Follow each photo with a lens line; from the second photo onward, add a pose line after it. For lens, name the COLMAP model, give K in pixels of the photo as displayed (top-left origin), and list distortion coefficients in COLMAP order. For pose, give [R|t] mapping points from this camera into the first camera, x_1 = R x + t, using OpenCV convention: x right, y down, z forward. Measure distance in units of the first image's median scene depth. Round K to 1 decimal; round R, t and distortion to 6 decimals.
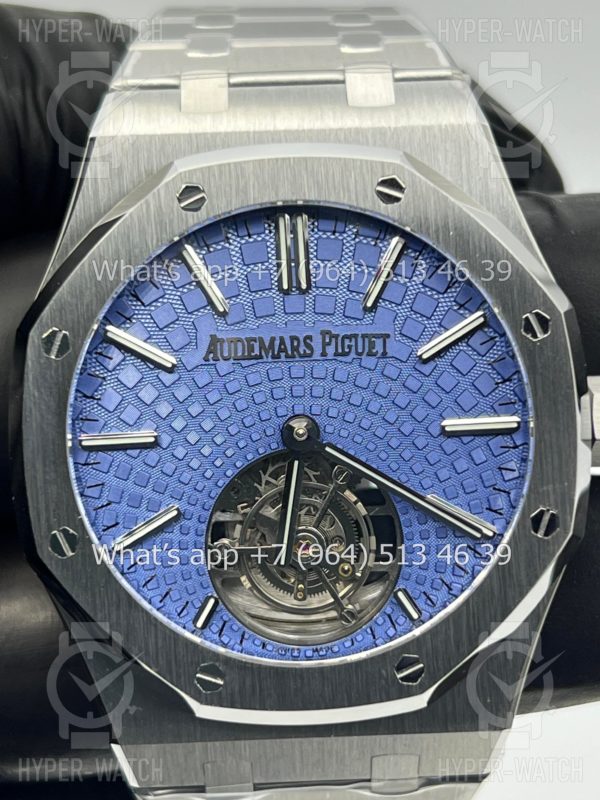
lens RADIAL K [[1894.5, 0, 298.5], [0, 1894.5, 455.7], [0, 0, 1]] dist [0.063426, -10.992065]
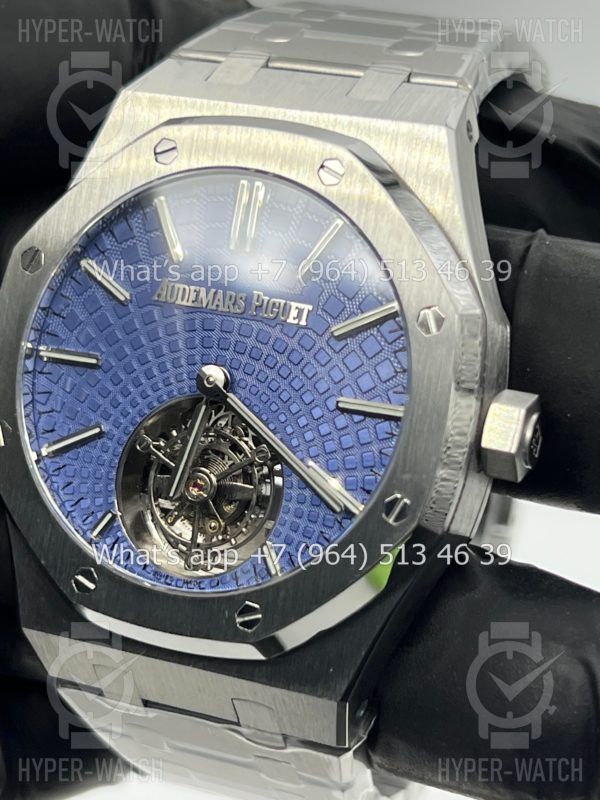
lens RADIAL K [[1894.5, 0, 298.5], [0, 1894.5, 455.7], [0, 0, 1]] dist [0.063426, -10.992065]
pose [[0.911683, 0.207953, -0.354386, 0.434326], [-0.218190, 0.975841, 0.011314, 0.006719], [0.348177, 0.067009, 0.935031, 0.010763]]
